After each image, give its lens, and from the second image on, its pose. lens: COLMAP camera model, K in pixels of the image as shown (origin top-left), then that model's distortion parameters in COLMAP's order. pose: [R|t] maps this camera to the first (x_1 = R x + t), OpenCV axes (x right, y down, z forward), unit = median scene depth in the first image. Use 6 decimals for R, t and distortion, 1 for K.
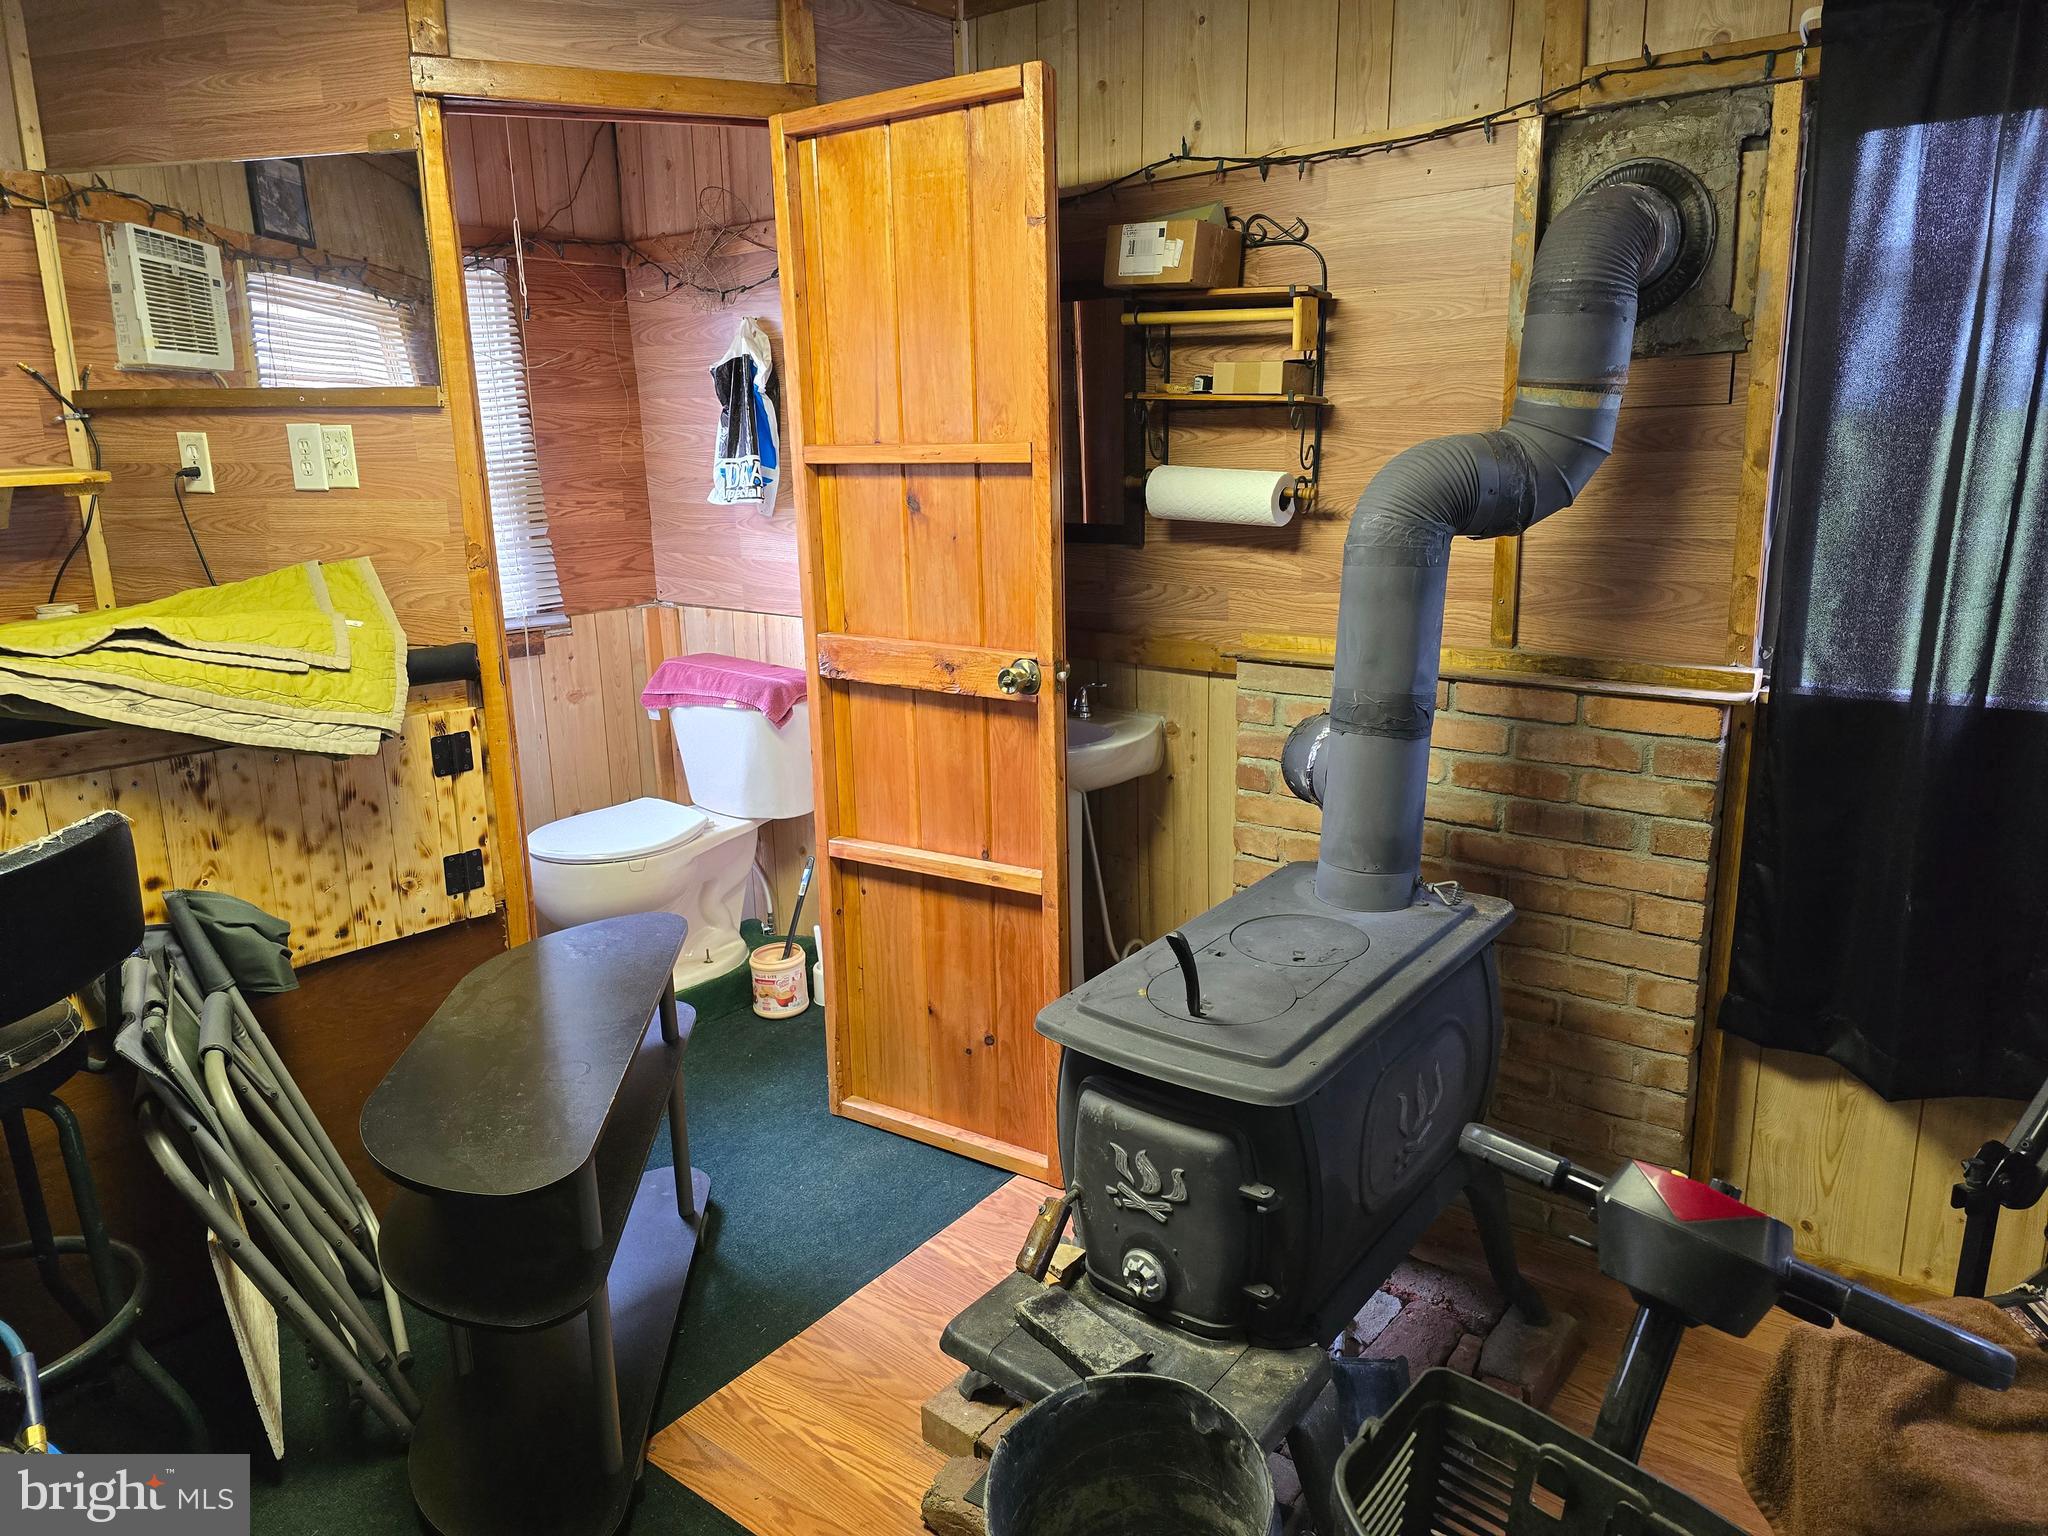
lens RADIAL K [[1386.7, 0, 1014.5], [0, 1386.7, 769.7], [0, 0, 1]] dist [0.033195, -0.031020]
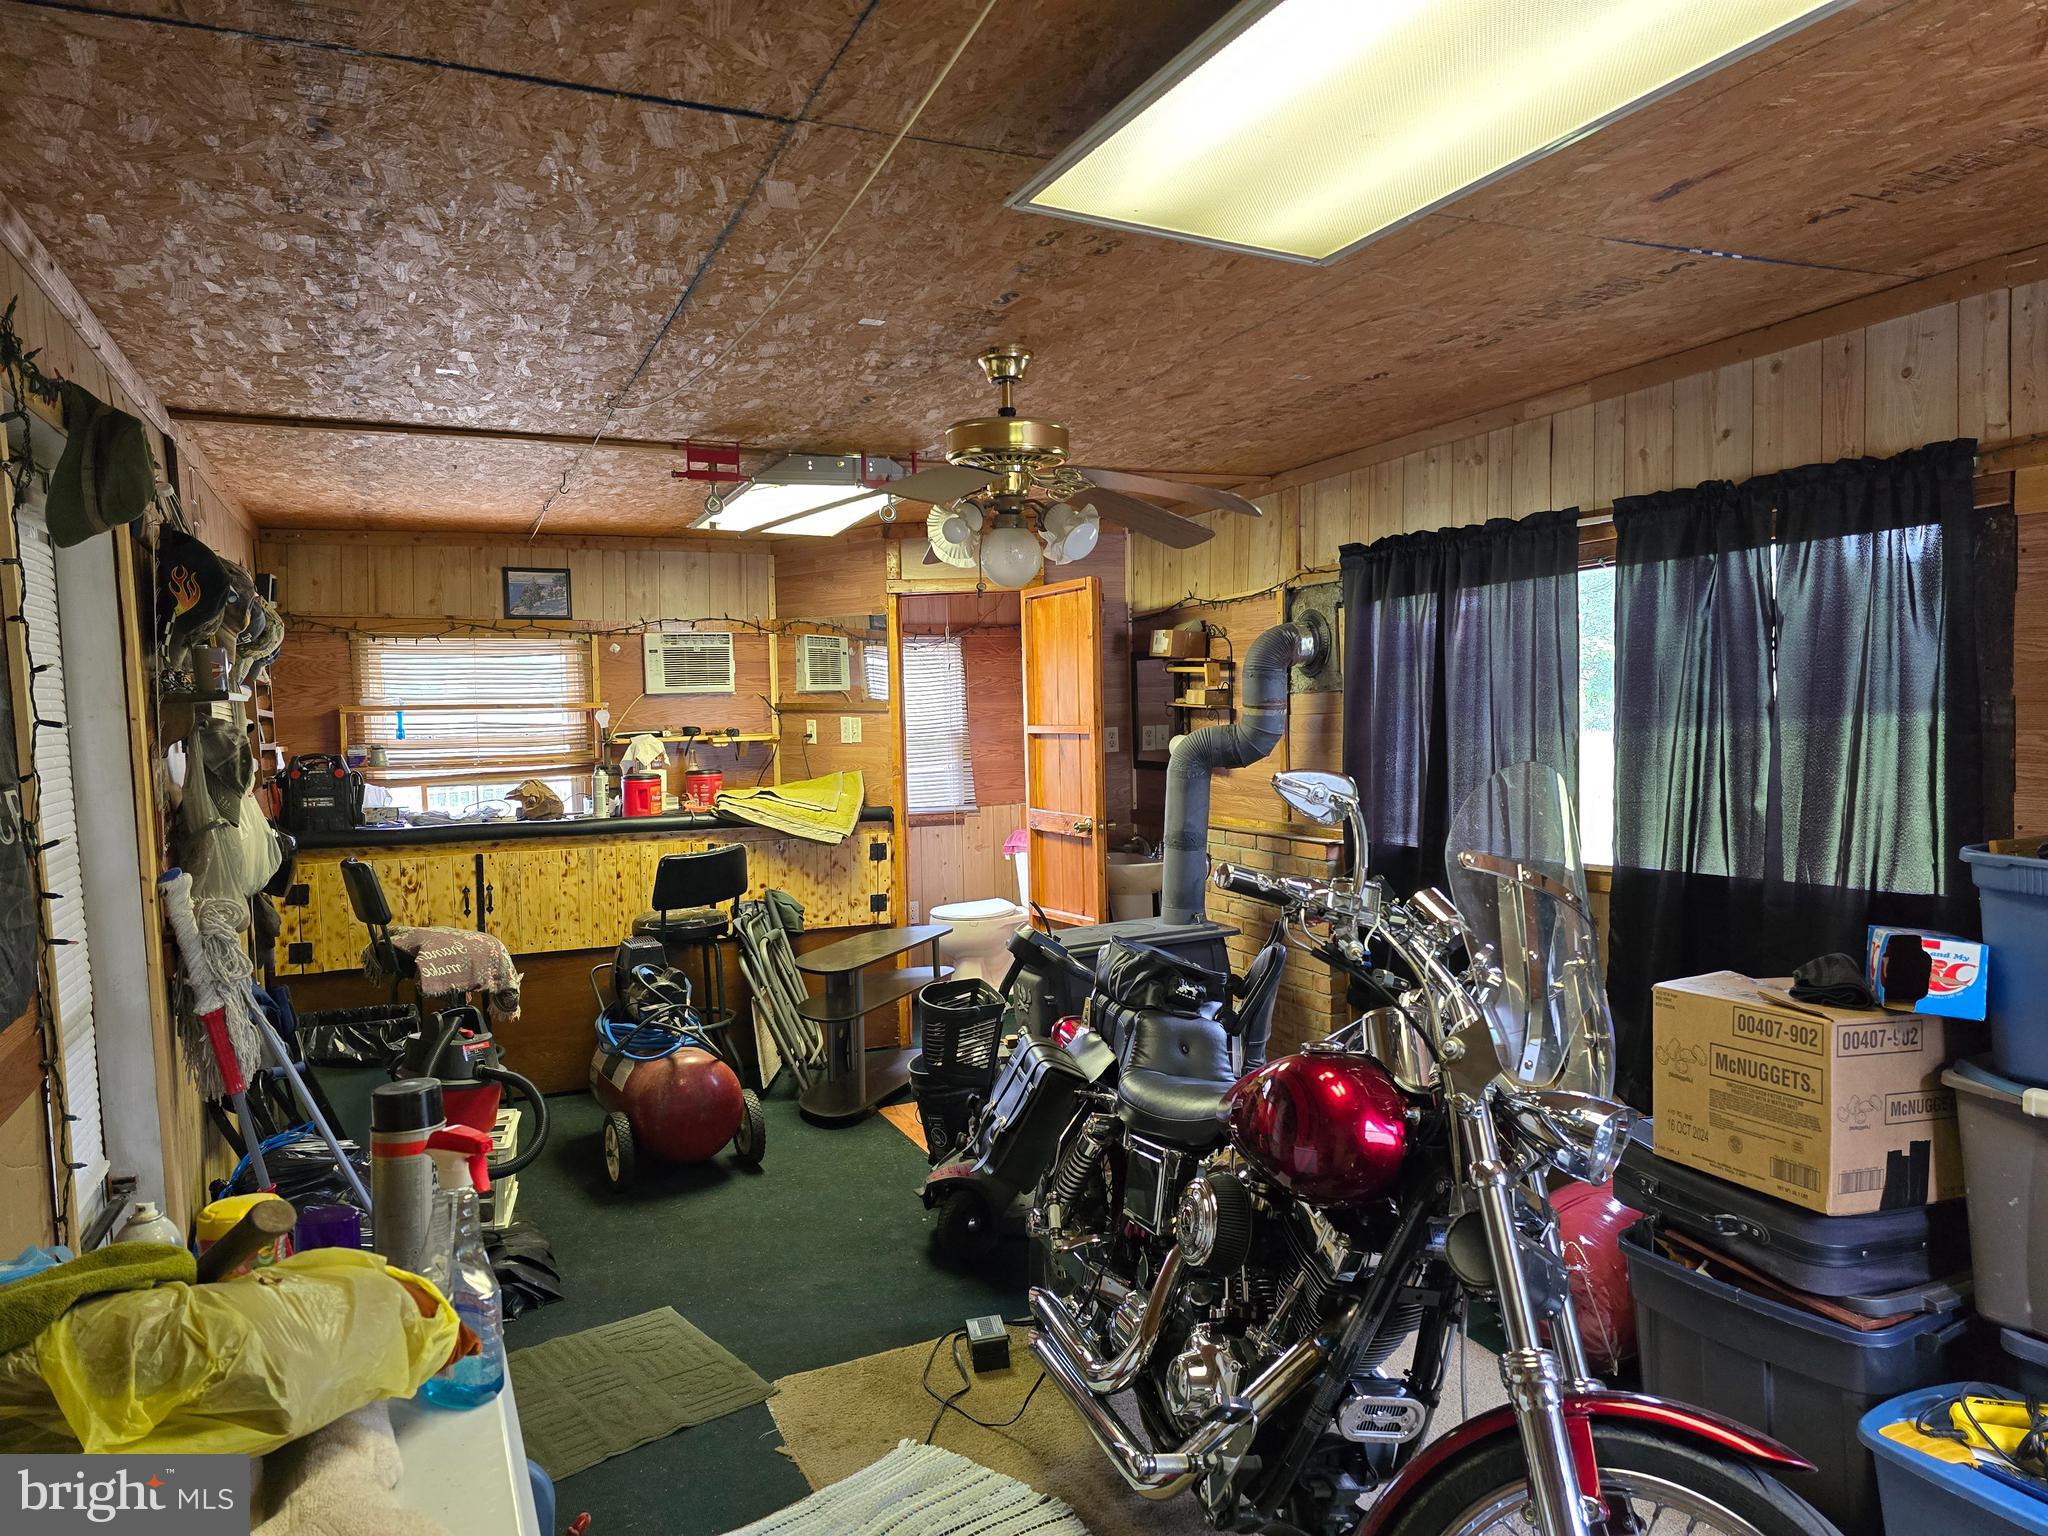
lens RADIAL K [[1386.7, 0, 1031.2], [0, 1386.7, 776.3], [0, 0, 1]] dist [0.033195, -0.031020]
pose [[0.885536, 0.020869, -0.464102, 0.936819], [-0.103312, 0.982821, -0.152933, 0.199801], [0.452938, 0.183376, 0.872480, -0.986651]]
